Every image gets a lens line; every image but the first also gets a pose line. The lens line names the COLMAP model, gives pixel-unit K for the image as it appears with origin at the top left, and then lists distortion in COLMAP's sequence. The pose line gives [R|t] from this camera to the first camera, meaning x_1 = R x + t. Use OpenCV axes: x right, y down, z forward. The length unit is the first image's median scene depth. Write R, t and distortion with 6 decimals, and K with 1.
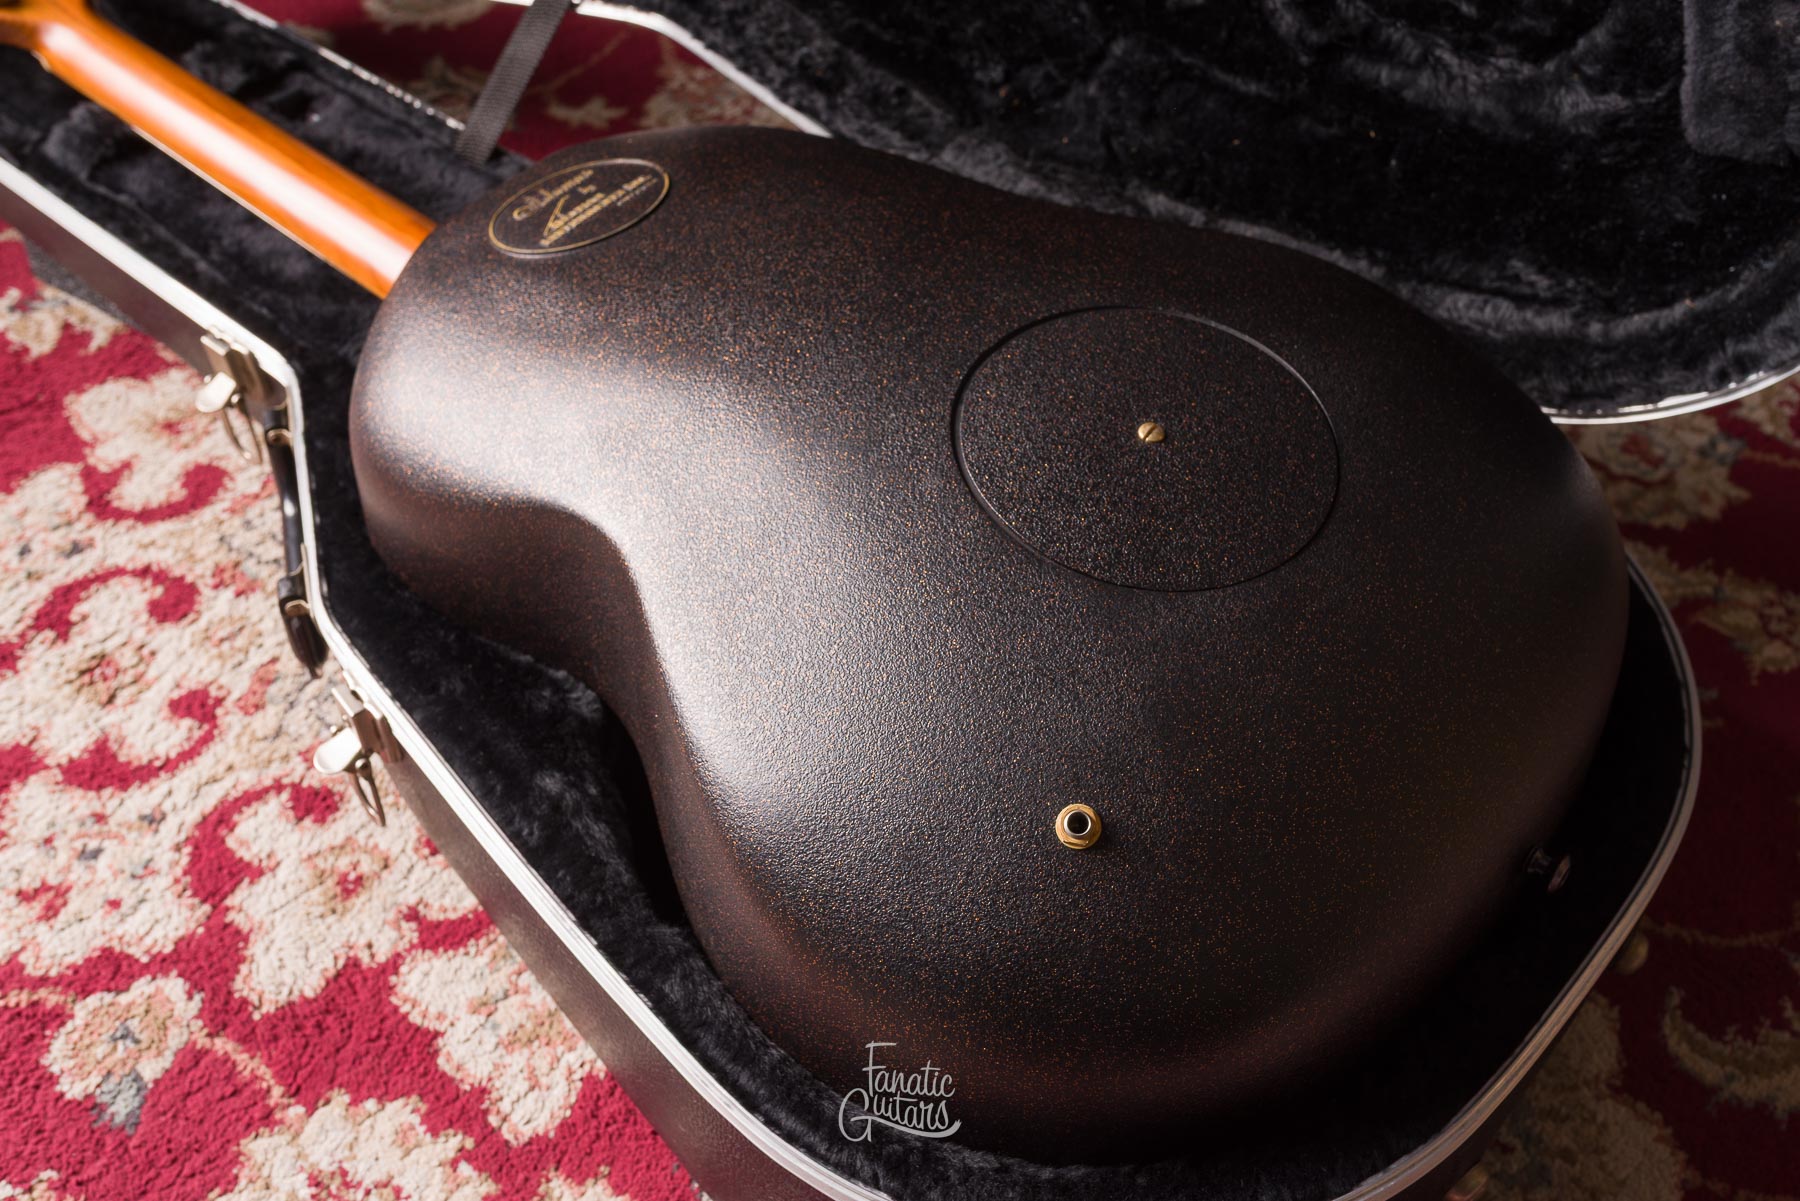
lens RADIAL K [[1914.3, 0, 988.2], [0, 1914.3, 594.6], [0, 0, 1]] dist [-0.003767, 0.009359]
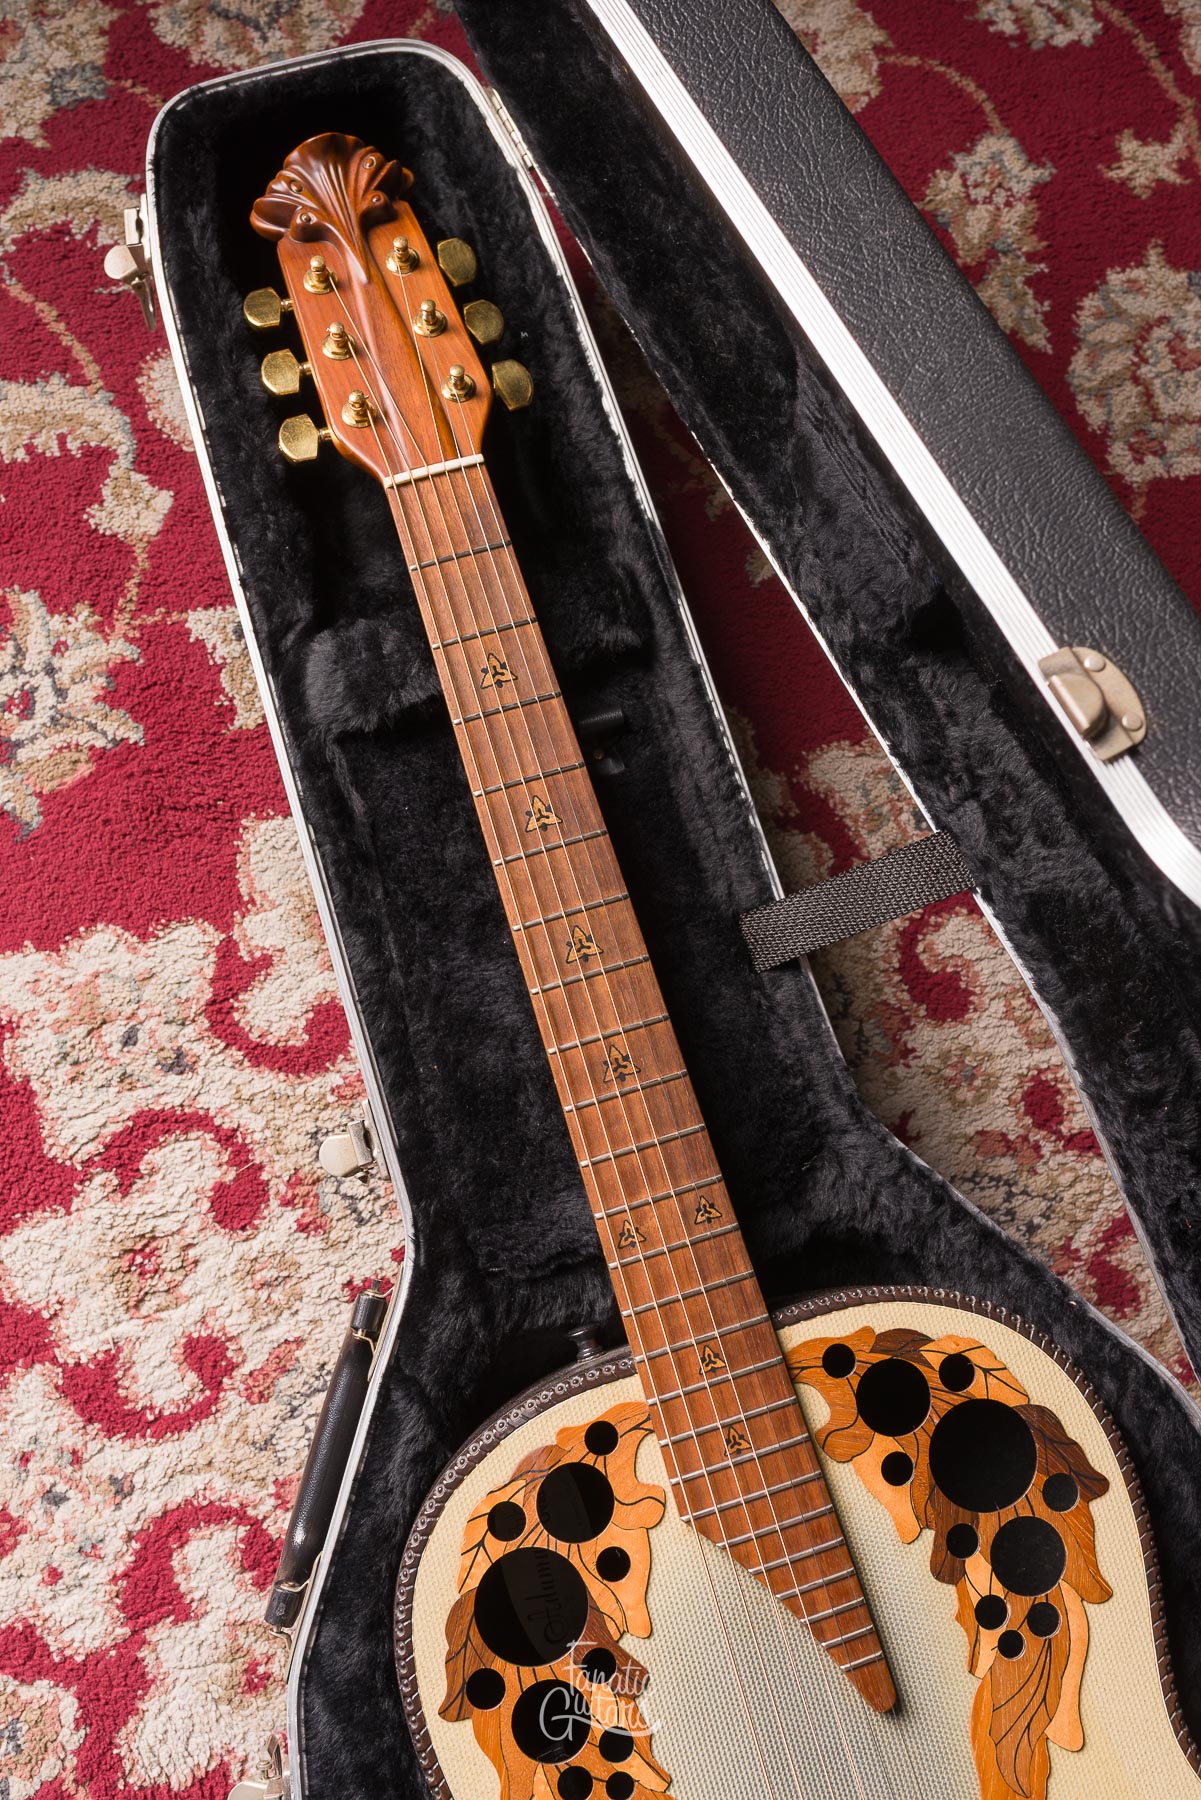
lens RADIAL K [[1737.0, 0, 599.5], [0, 1737.0, 904.3], [0, 0, 1]] dist [0.000182, -0.001219]
pose [[0.839270, 0.540464, -0.059372, -0.340544], [-0.432171, 0.729365, 0.530334, -0.688900], [0.329930, -0.419435, 0.845707, 0.451797]]
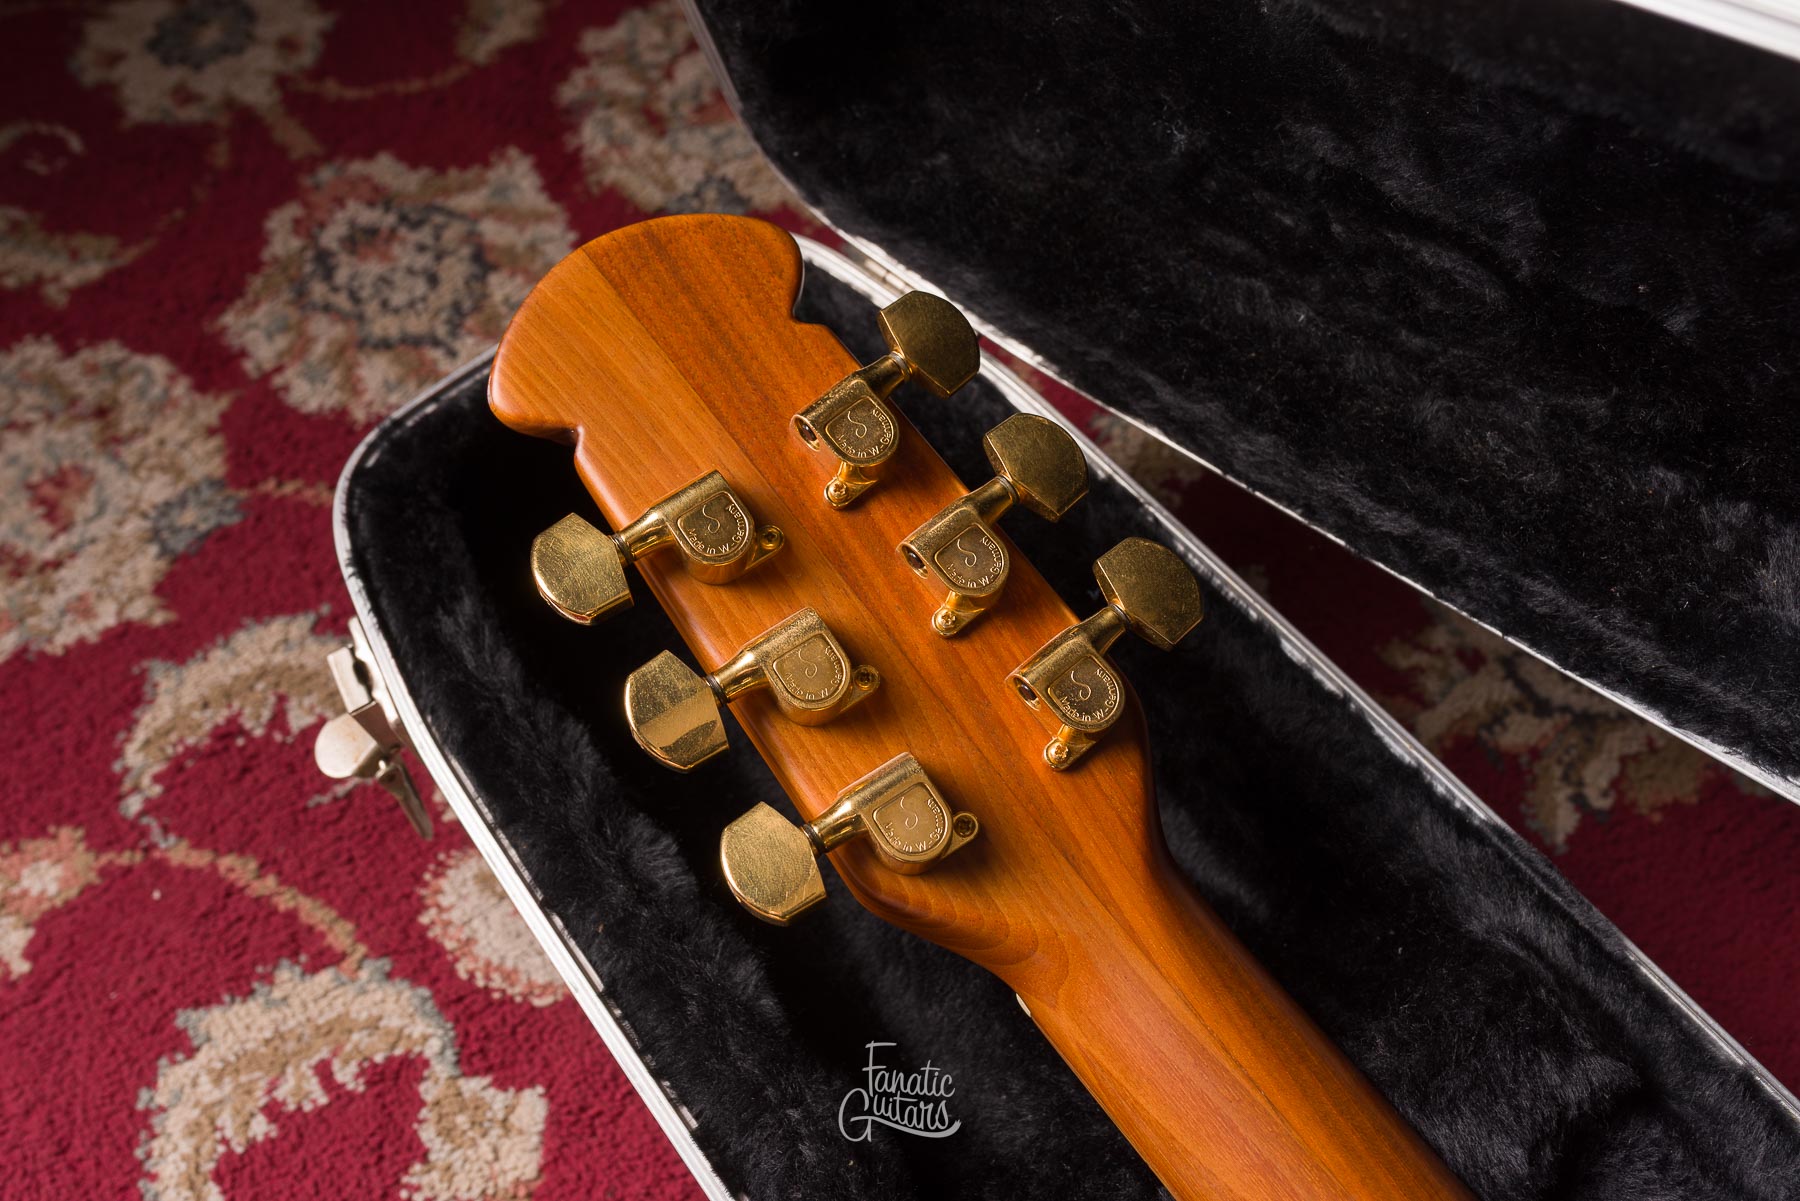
lens RADIAL K [[1781.6, 0, 898.0], [0, 1781.6, 601.6], [0, 0, 1]] dist [0.006378, 0.000775]
pose [[0.975506, 0.154814, -0.156270, -0.558743], [-0.111813, 0.960764, 0.253830, -0.530411], [0.189435, -0.230140, 0.954542, 0.831347]]
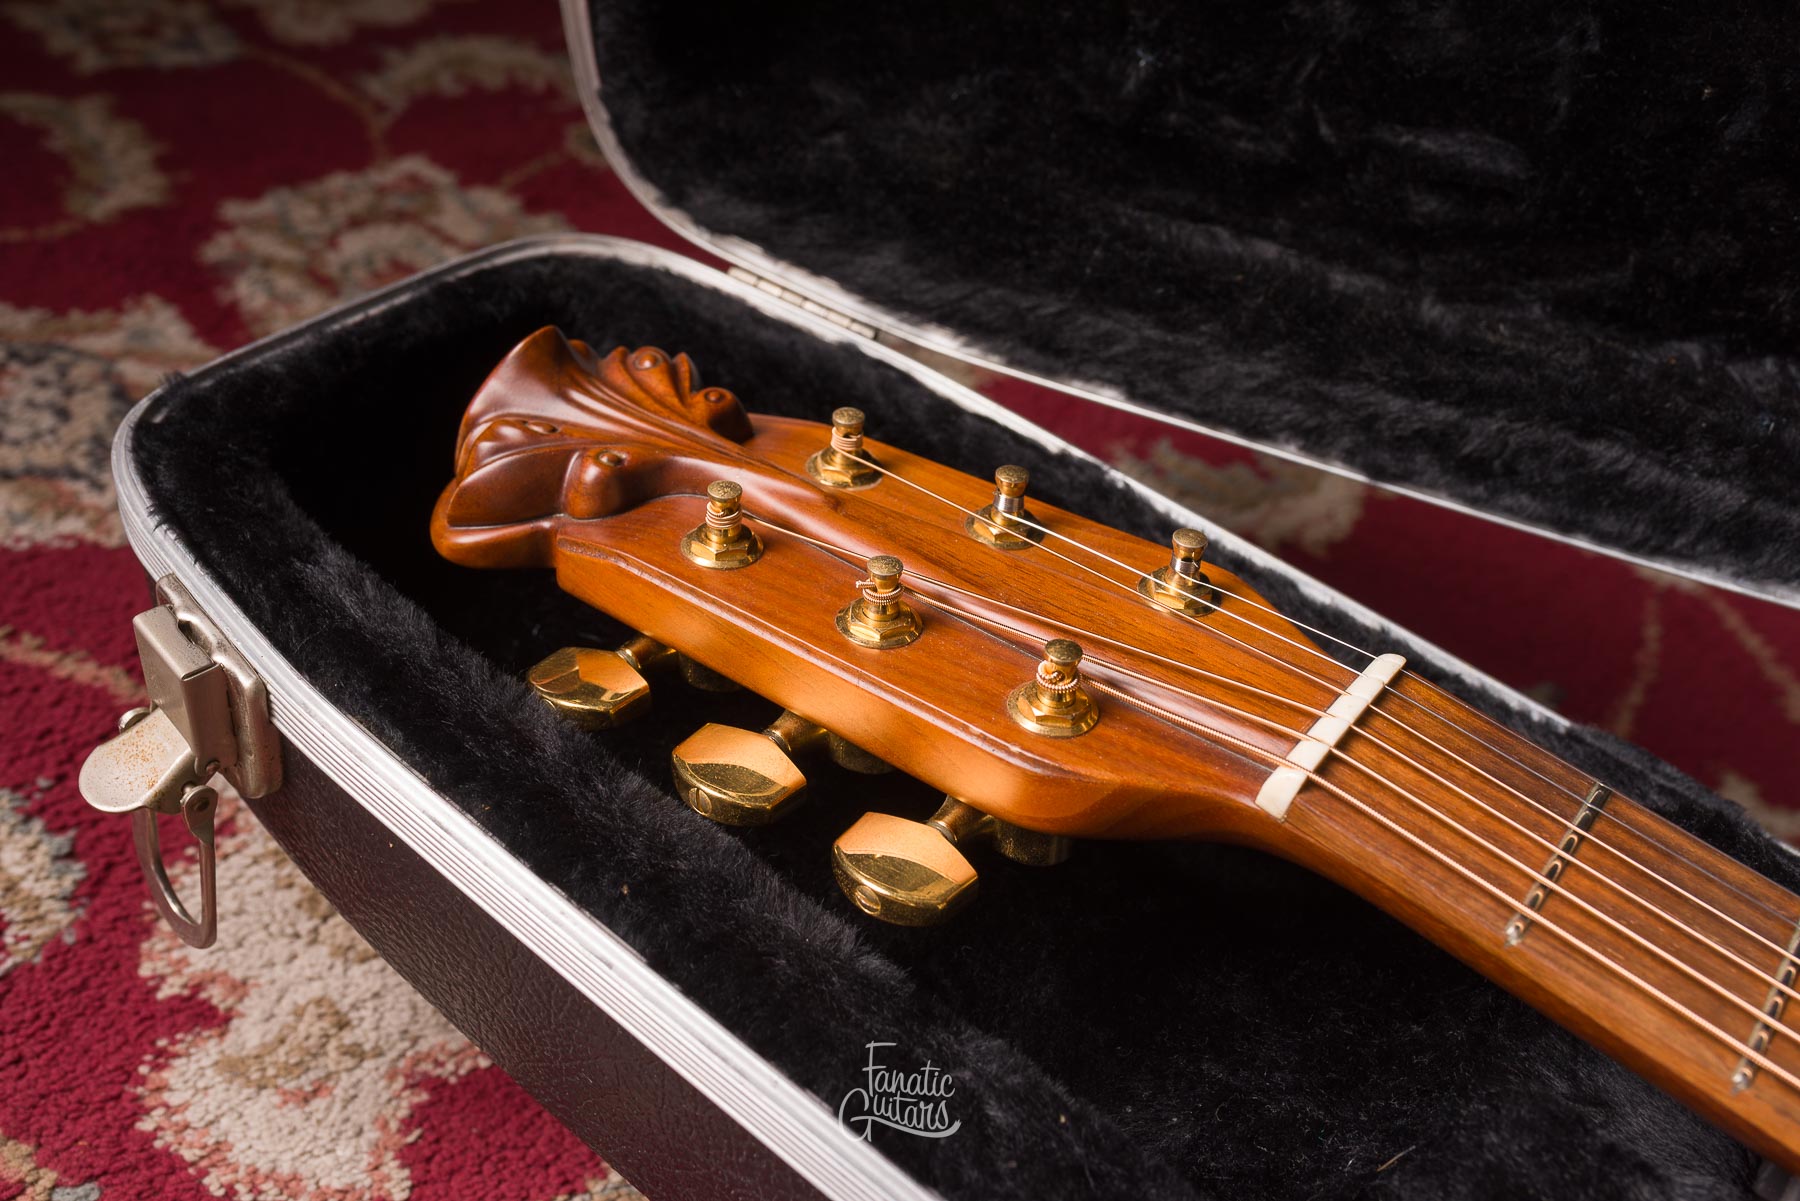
lens RADIAL K [[1802.6, 0, 899.3], [0, 1802.6, 603.0], [0, 0, 1]] dist [0.003227, -0.000475]
pose [[0.981007, 0.099574, 0.166464, -0.699675], [-0.082843, 0.991057, -0.104612, -0.350779], [-0.175392, 0.088834, 0.980483, 0.894936]]
